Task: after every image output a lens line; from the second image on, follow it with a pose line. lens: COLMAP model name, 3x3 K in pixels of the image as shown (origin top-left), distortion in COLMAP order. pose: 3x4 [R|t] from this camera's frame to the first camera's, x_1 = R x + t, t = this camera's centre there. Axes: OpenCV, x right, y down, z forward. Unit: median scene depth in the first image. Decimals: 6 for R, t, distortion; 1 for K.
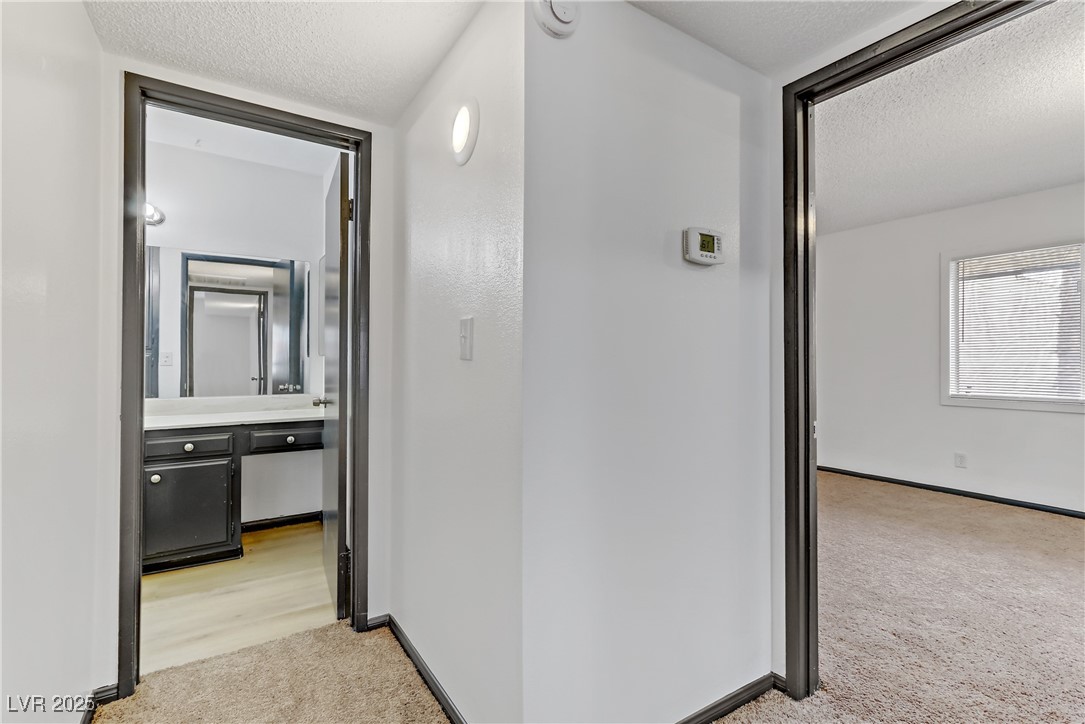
lens RADIAL K [[496.8, 0, 534.1], [0, 496.8, 359.1], [0, 0, 1]] dist [-0.004360, 0.002609]
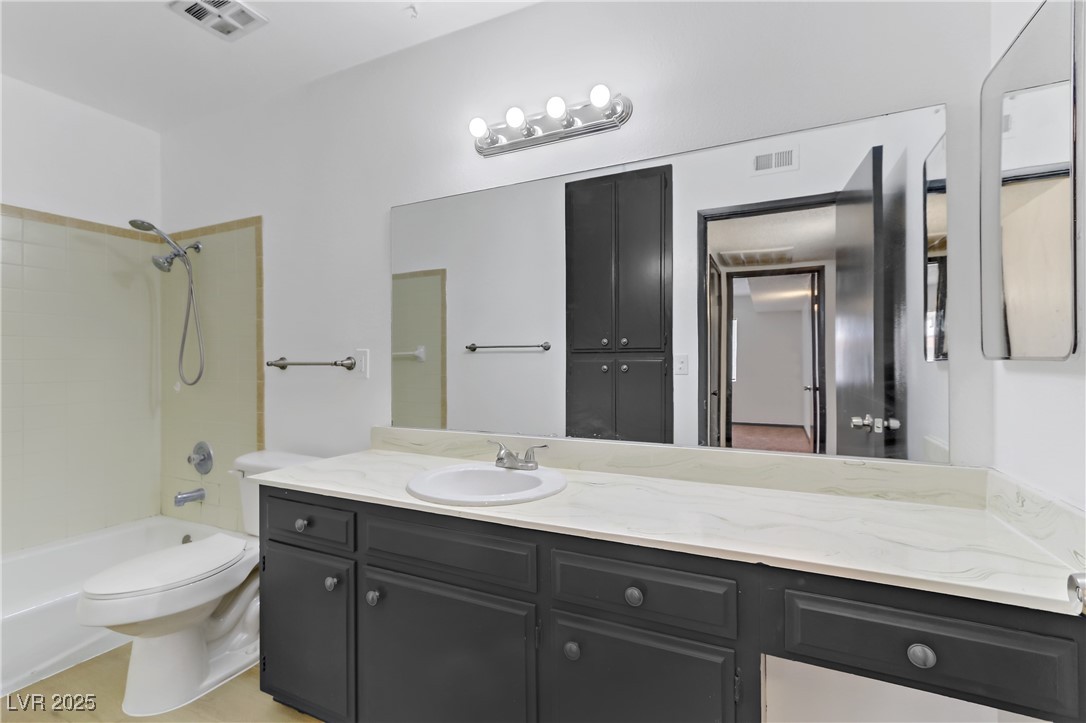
lens RADIAL K [[497.3, 0, 532.6], [0, 497.3, 361.5], [0, 0, 1]] dist [-0.004360, 0.002609]
pose [[0.521930, -0.008485, -0.852946, -0.135497], [0.011238, 0.999932, -0.003070, -0.003286], [0.852915, -0.007983, 0.521990, 0.247396]]
